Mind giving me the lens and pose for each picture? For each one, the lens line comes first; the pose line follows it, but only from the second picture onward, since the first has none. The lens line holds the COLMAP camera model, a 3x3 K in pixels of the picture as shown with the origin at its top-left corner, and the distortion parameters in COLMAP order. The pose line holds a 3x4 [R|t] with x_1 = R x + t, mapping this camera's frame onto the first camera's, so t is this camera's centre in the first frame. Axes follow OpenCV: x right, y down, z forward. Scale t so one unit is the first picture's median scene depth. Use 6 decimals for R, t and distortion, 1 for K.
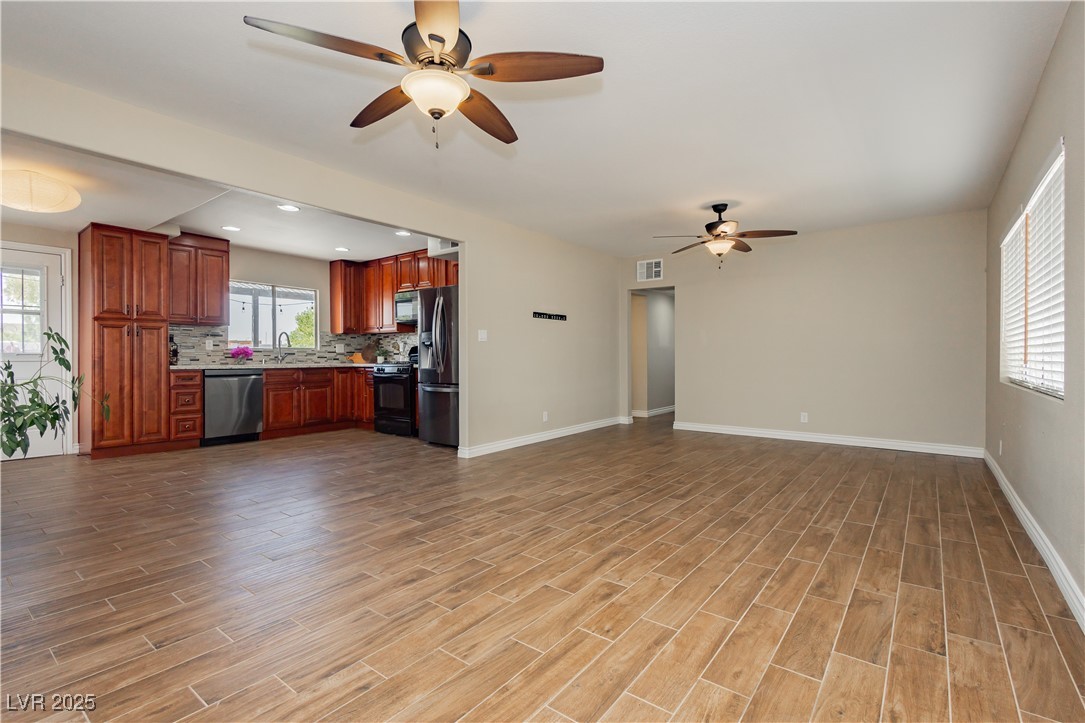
lens RADIAL K [[496.9, 0, 544.3], [0, 496.9, 358.7], [0, 0, 1]] dist [0.003502, -0.000048]
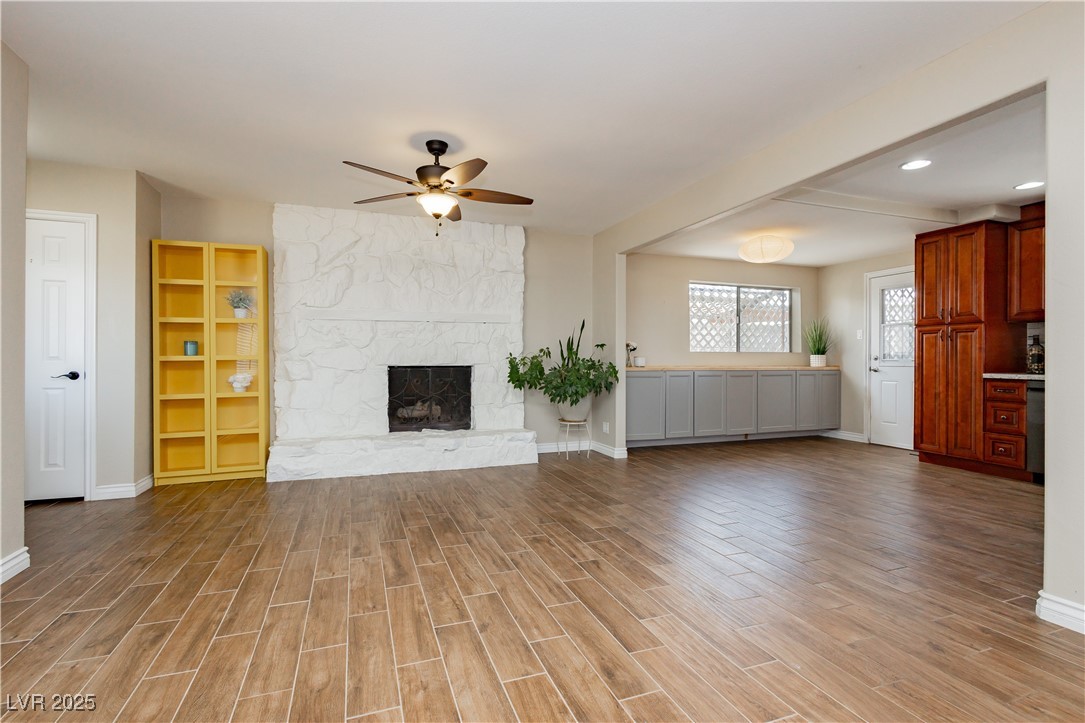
lens RADIAL K [[504.6, 0, 537.9], [0, 504.6, 359.3], [0, 0, 1]] dist [0.002786, -0.000054]
pose [[-0.535074, -0.002603, -0.844801, 0.377641], [-0.004444, 0.999990, -0.000266, -0.005965], [0.844793, 0.003612, -0.535081, 0.806901]]
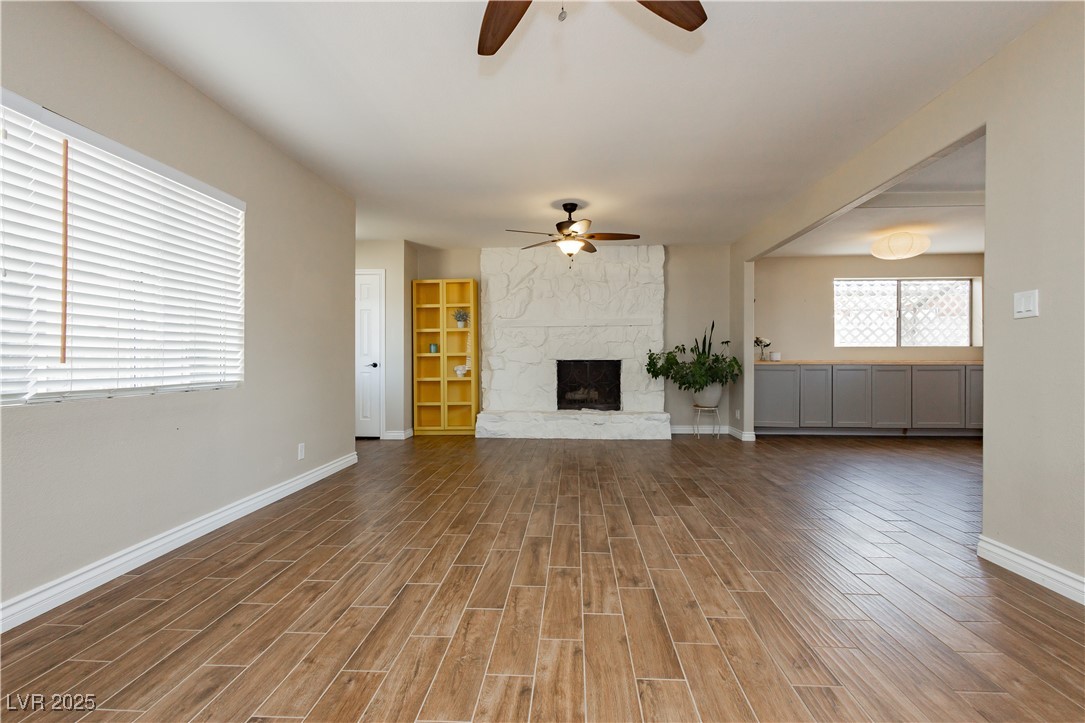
lens RADIAL K [[496.9, 0, 544.3], [0, 496.9, 358.7], [0, 0, 1]] dist [0.003502, -0.000048]
pose [[-0.828703, 0.000754, -0.559688, 0.452955], [-0.000744, 0.999997, 0.002450, 0.000758], [0.559688, 0.002447, -0.828700, 1.078169]]
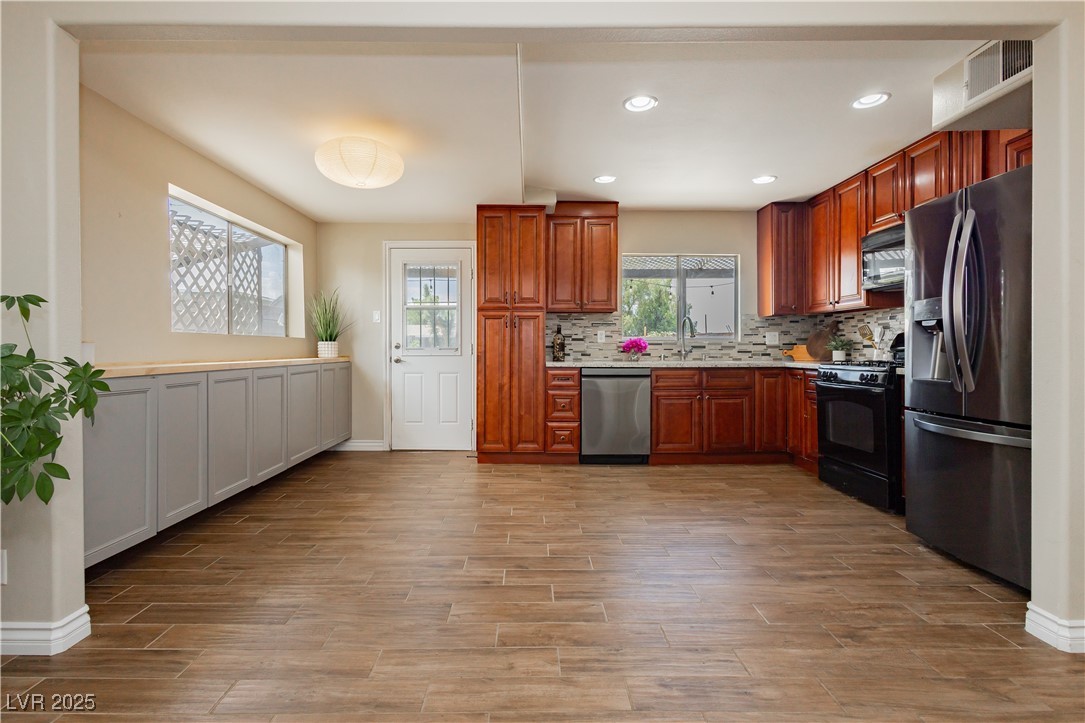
lens RADIAL K [[510.5, 0, 529.1], [0, 510.5, 350.4], [0, 0, 1]] dist [0.001115, 0.000095]
pose [[0.609821, 0.002970, -0.792534, -0.093718], [-0.002706, 0.999995, 0.001666, -0.006819], [0.792534, 0.001129, 0.609826, 0.451758]]
